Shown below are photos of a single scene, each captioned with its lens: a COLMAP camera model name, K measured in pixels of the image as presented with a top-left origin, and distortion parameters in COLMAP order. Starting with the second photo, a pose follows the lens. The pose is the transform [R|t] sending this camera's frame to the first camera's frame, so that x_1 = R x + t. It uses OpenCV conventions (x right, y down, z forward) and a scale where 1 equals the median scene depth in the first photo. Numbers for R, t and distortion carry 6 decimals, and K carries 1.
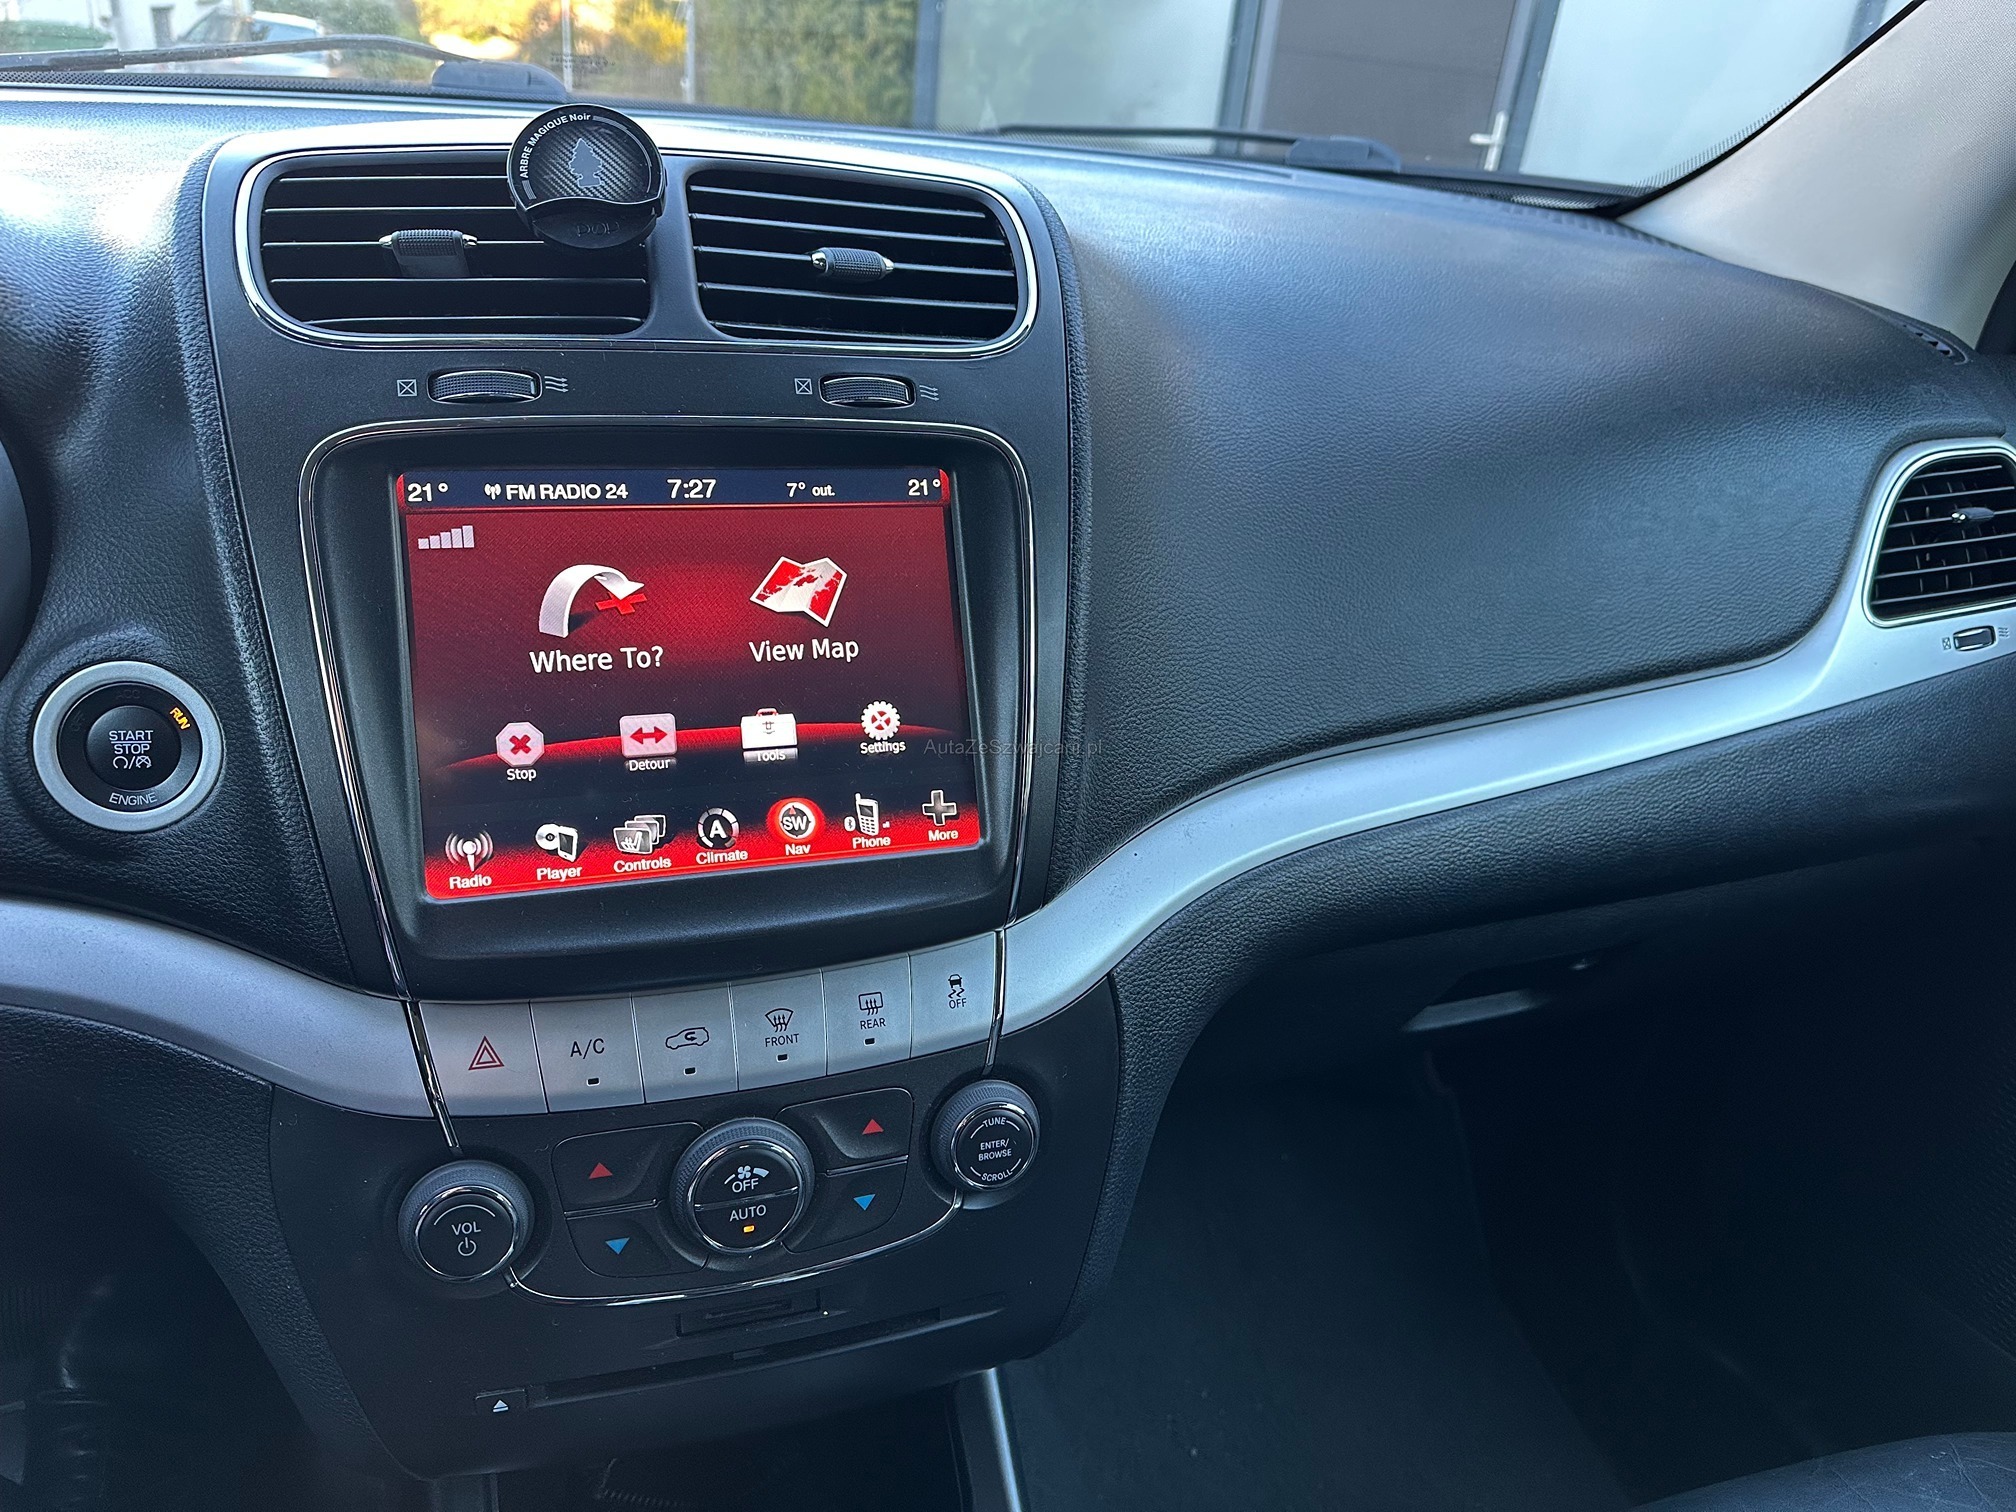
lens RADIAL K [[1410.0, 0, 1010.4], [0, 1410.0, 754.6], [0, 0, 1]] dist [0.035088, -0.057225]
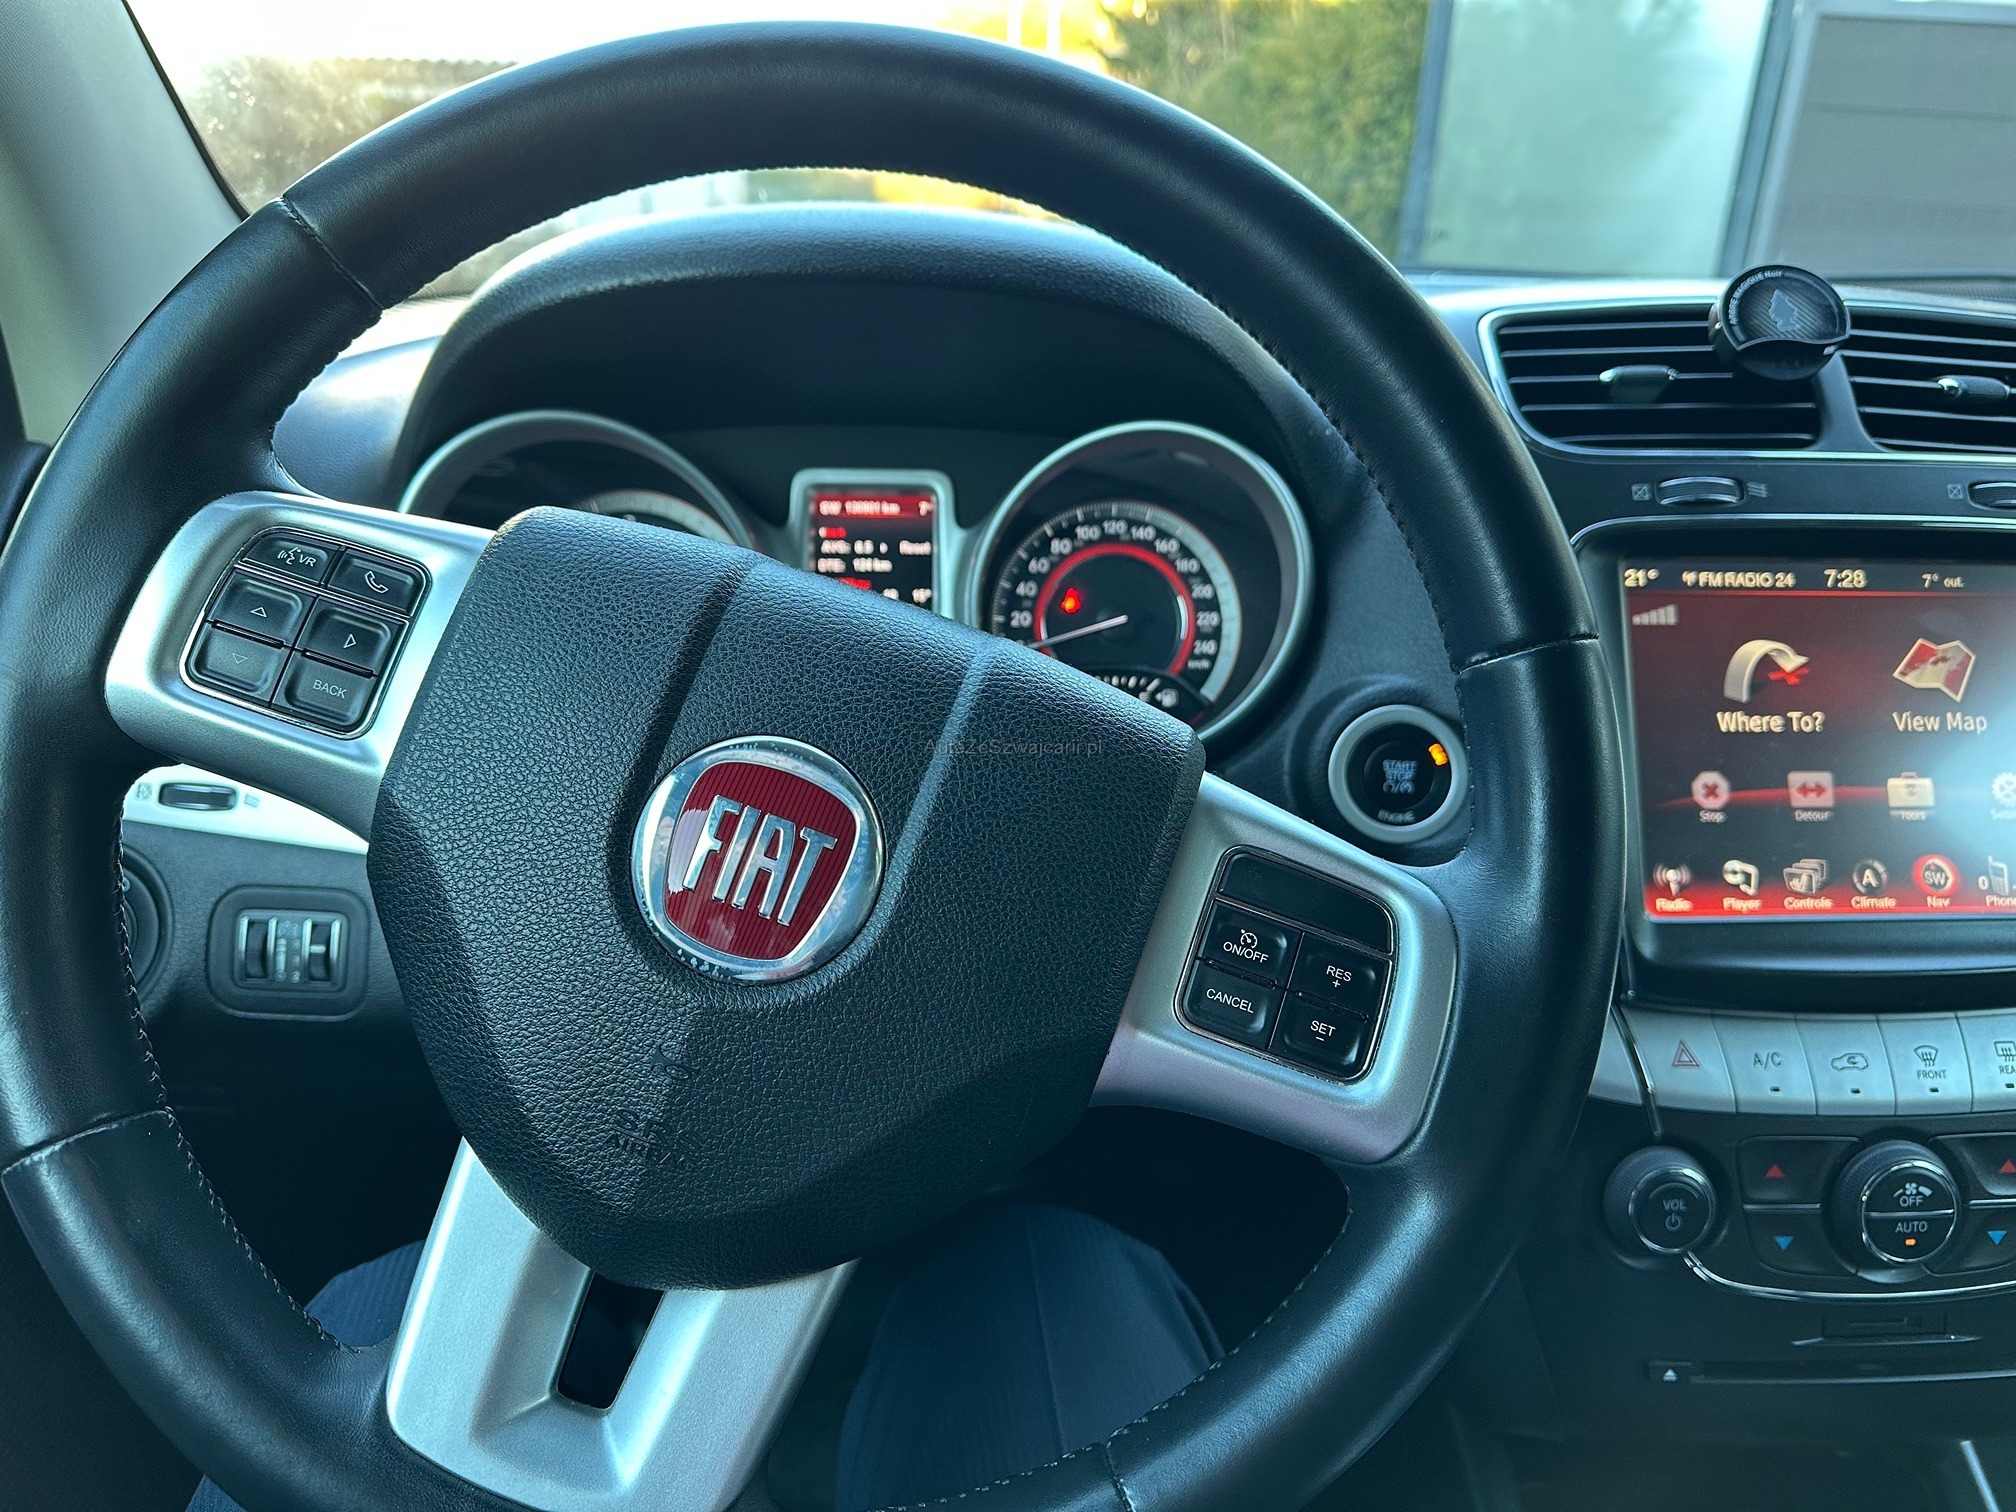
lens RADIAL K [[1410.0, 0, 1028.7], [0, 1410.0, 723.5], [0, 0, 1]] dist [0.035088, -0.057225]
pose [[0.966069, 0.039158, -0.255297, -0.582112], [-0.065938, 0.993079, -0.097195, 0.086845], [0.249725, 0.110731, 0.961965, -0.269254]]
